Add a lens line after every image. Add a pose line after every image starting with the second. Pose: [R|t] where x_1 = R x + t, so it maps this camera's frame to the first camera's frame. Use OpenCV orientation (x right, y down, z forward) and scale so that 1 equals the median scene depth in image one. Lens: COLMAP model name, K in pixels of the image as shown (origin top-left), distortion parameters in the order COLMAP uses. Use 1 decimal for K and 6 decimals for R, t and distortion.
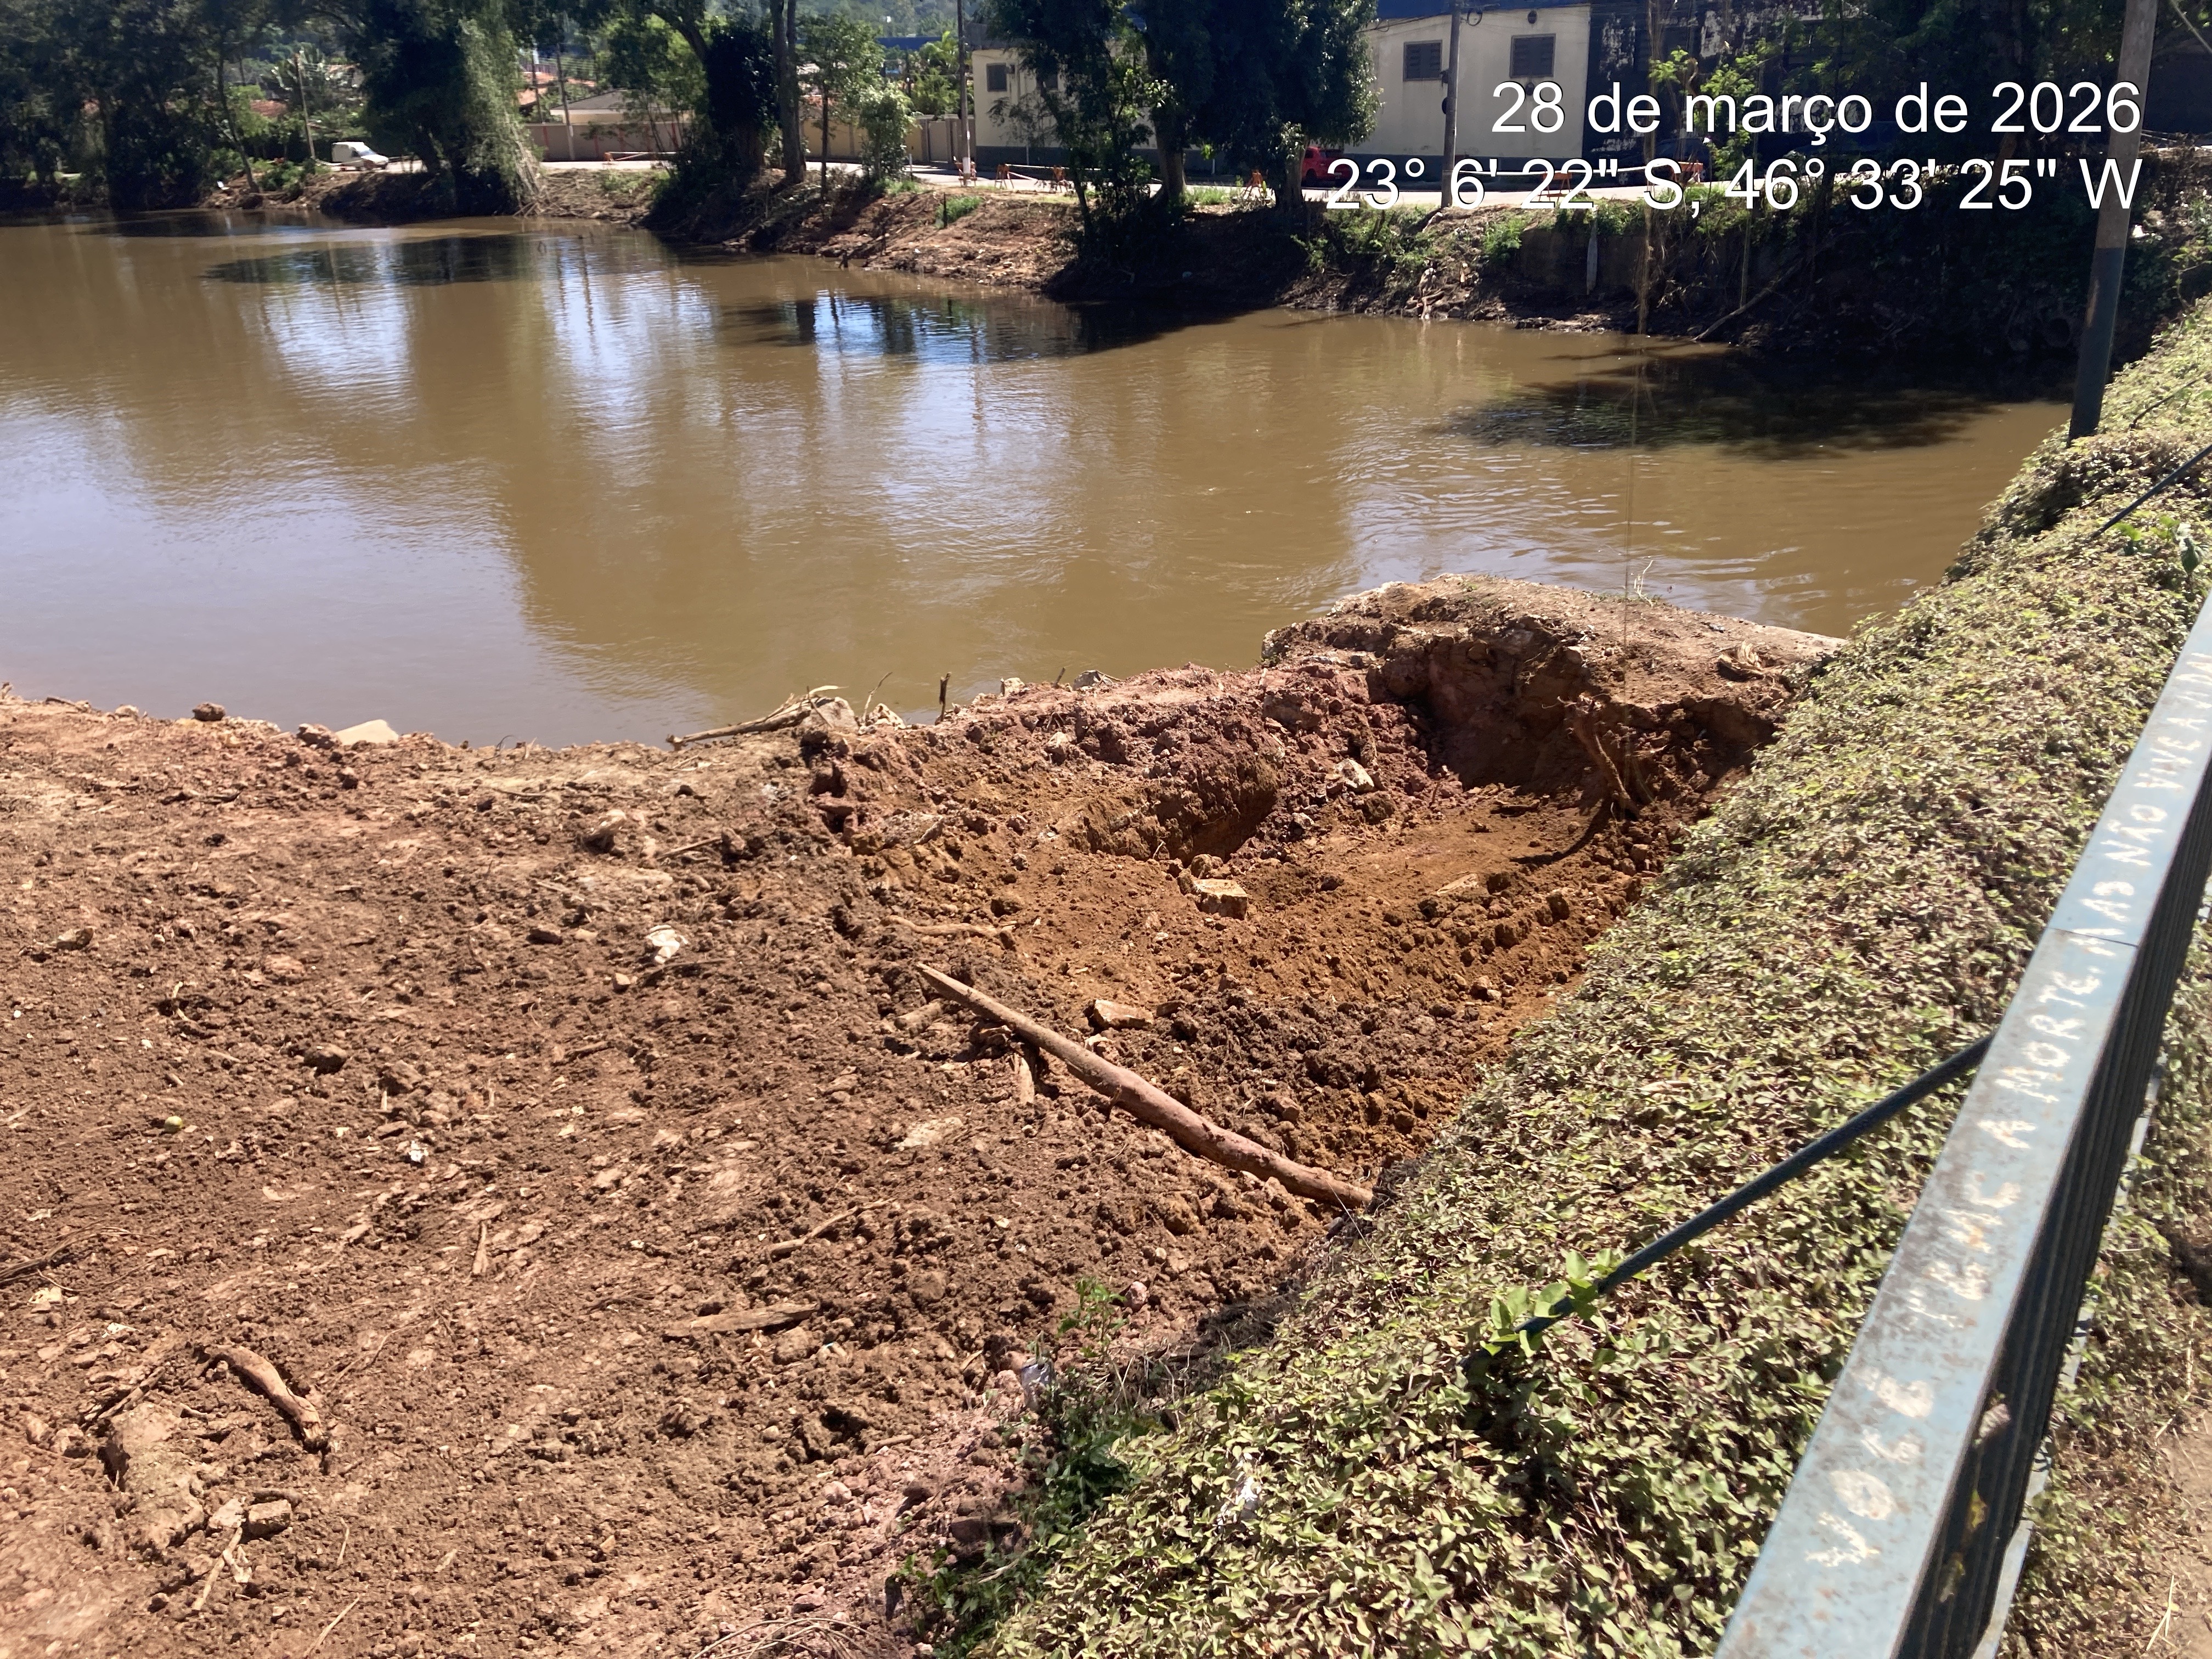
lens RADIAL K [[1755.5, 0, 1116.9], [0, 1755.5, 784.0], [0, 0, 1]] dist [0.007843, -0.005597]
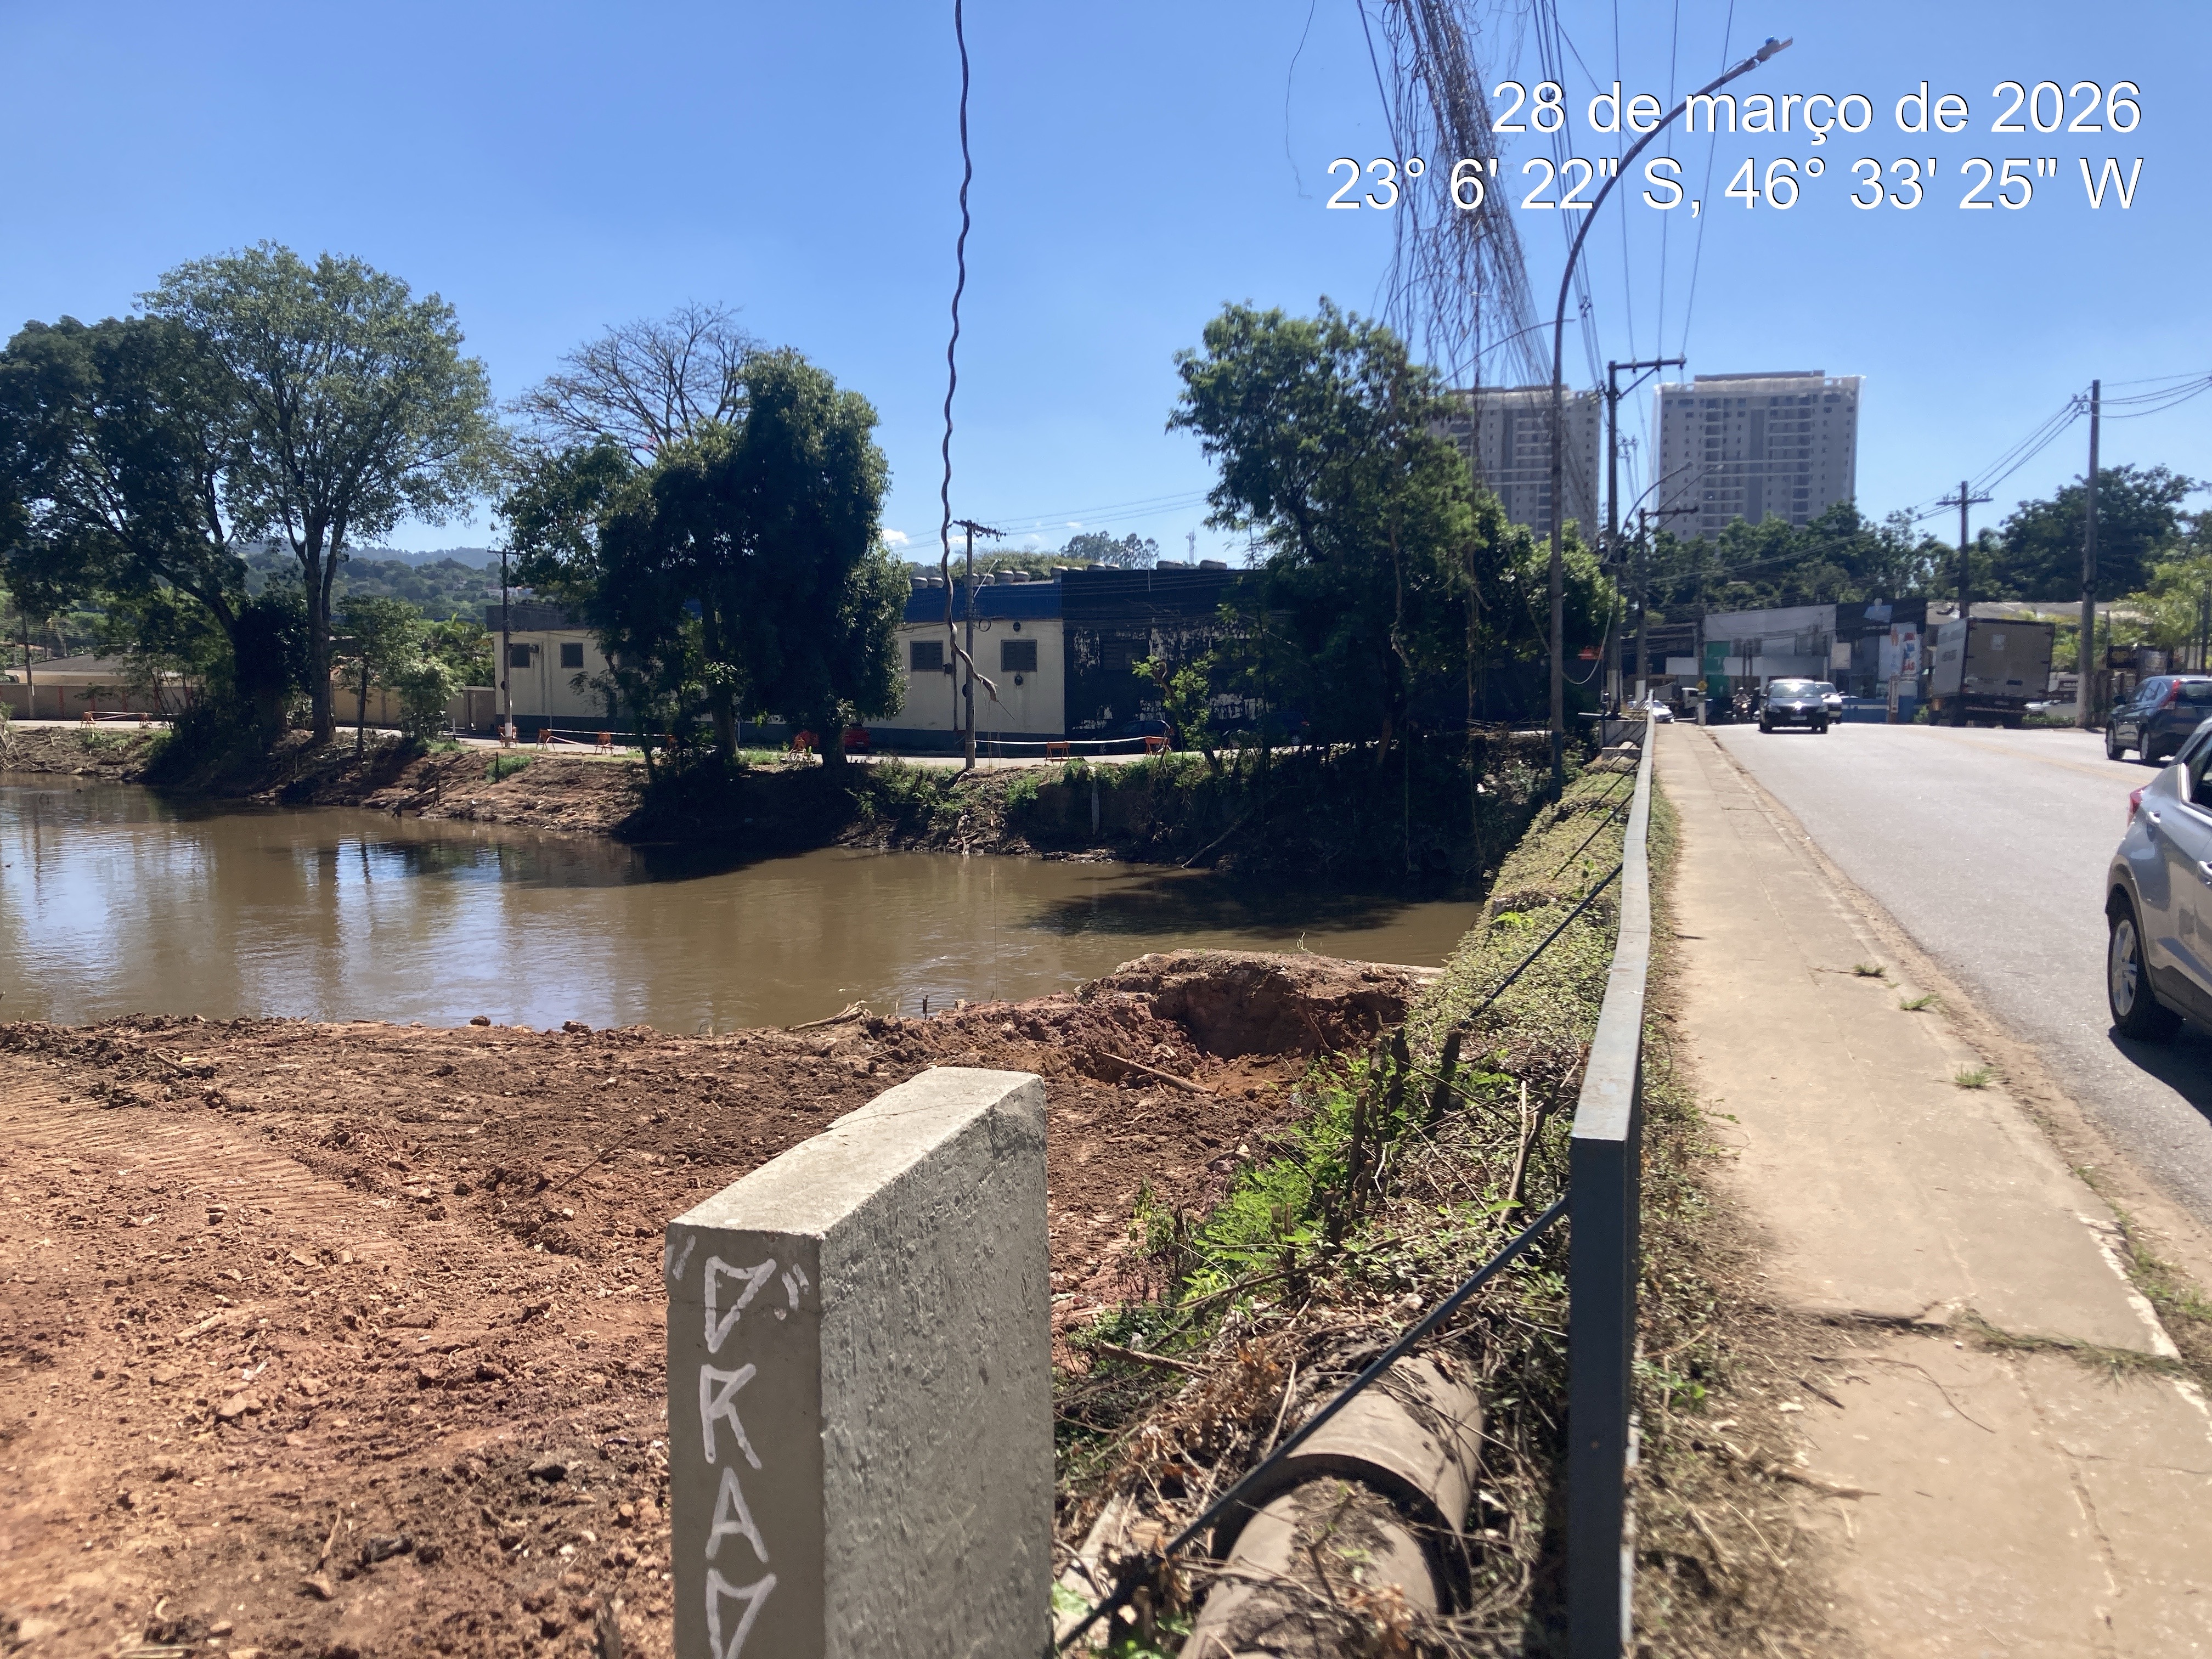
lens RADIAL K [[1810.7, 0, 1082.3], [0, 1810.7, 777.1], [0, 0, 1]] dist [0.056769, -0.069324]
pose [[0.951772, 0.016263, 0.306374, -0.132316], [0.082252, 0.948513, -0.305871, 0.075055], [-0.295574, 0.316319, 0.901431, -0.171182]]
